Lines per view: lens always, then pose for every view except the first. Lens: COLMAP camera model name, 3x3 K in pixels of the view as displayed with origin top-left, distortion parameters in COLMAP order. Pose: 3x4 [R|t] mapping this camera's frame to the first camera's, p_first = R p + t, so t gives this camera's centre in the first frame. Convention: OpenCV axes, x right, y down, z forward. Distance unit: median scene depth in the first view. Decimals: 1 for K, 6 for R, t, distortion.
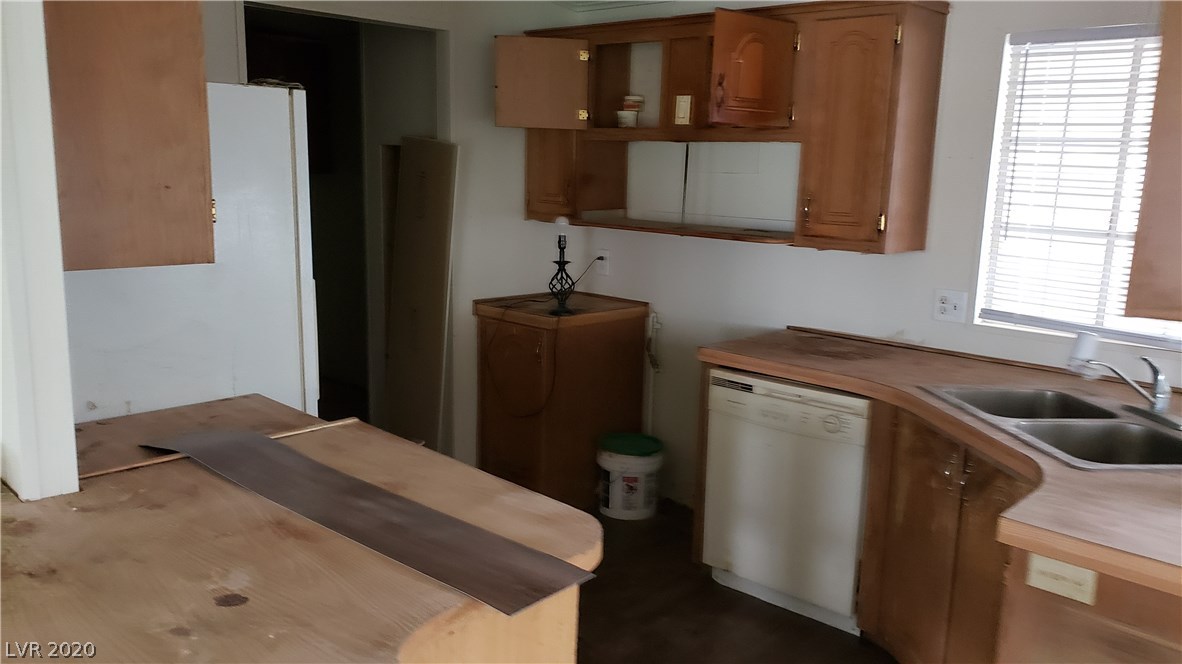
lens RADIAL K [[929.1, 0, 610.7], [0, 929.1, 355.3], [0, 0, 1]] dist [0.097008, -0.135254]
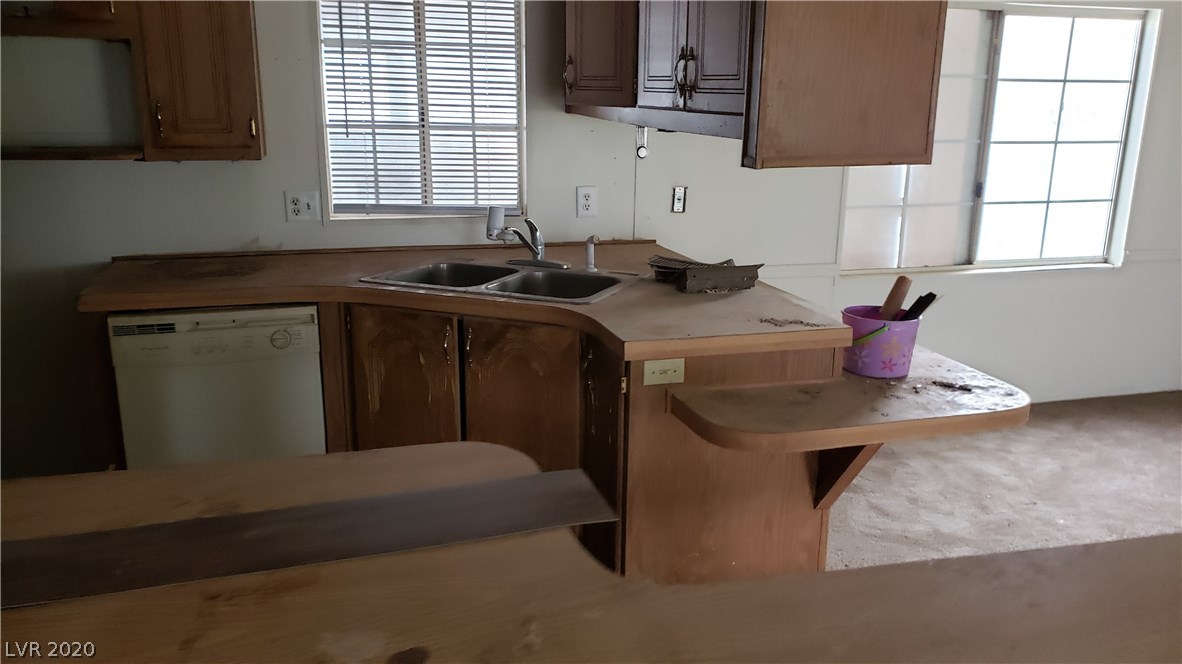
lens RADIAL K [[940.7, 0, 598.2], [0, 940.7, 340.9], [0, 0, 1]] dist [0.107908, -0.131429]
pose [[0.500111, -0.251807, 0.828542, -0.373522], [0.179365, 0.966161, 0.185367, -0.044188], [-0.847182, 0.055907, 0.528353, 0.179780]]
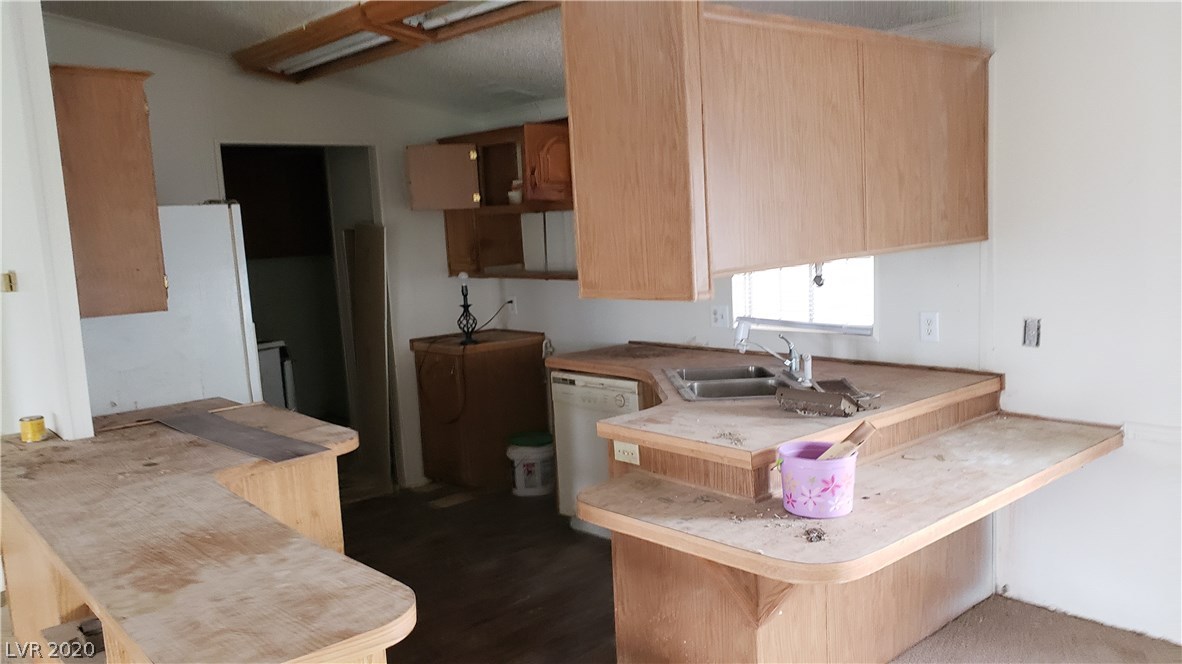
lens RADIAL K [[942.2, 0, 610.2], [0, 942.2, 363.4], [0, 0, 1]] dist [0.096258, -0.161990]
pose [[0.993745, -0.065332, -0.090564, 0.317288], [0.060223, 0.996496, -0.058045, 0.087775], [0.094039, 0.052228, 0.994198, -0.395248]]
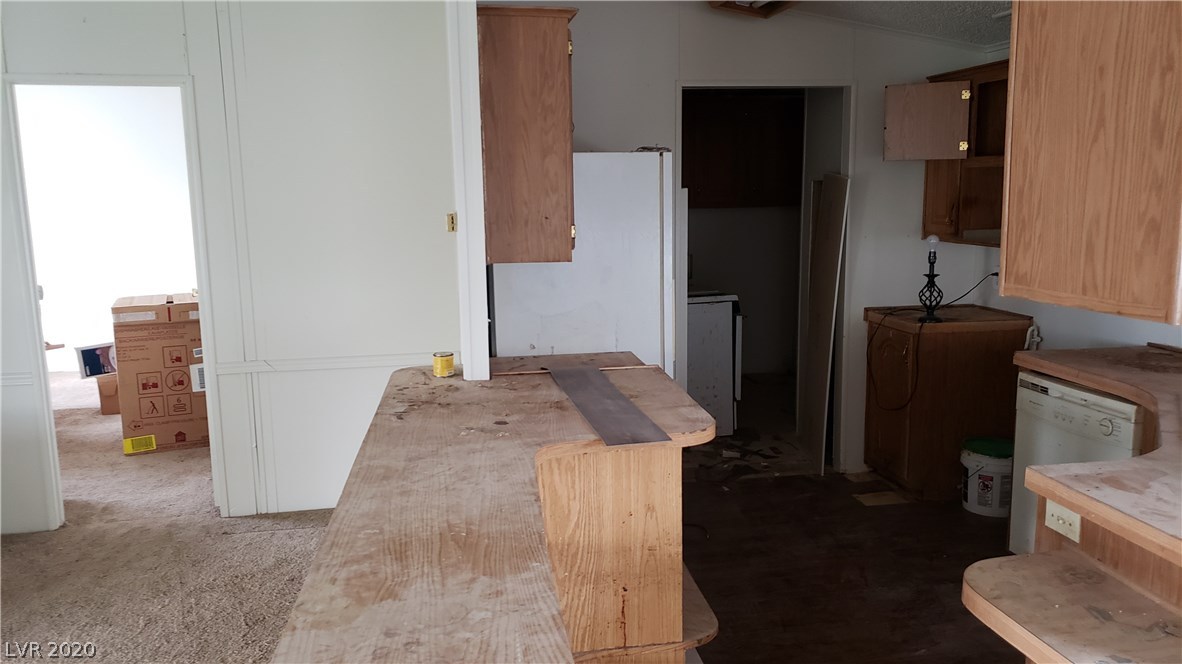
lens RADIAL K [[940.7, 0, 598.2], [0, 940.7, 340.9], [0, 0, 1]] dist [0.107908, -0.131429]
pose [[0.798959, 0.061868, -0.598194, 0.373483], [-0.089387, 0.995862, -0.016391, 0.040161], [0.594705, 0.066567, 0.801183, -0.193093]]
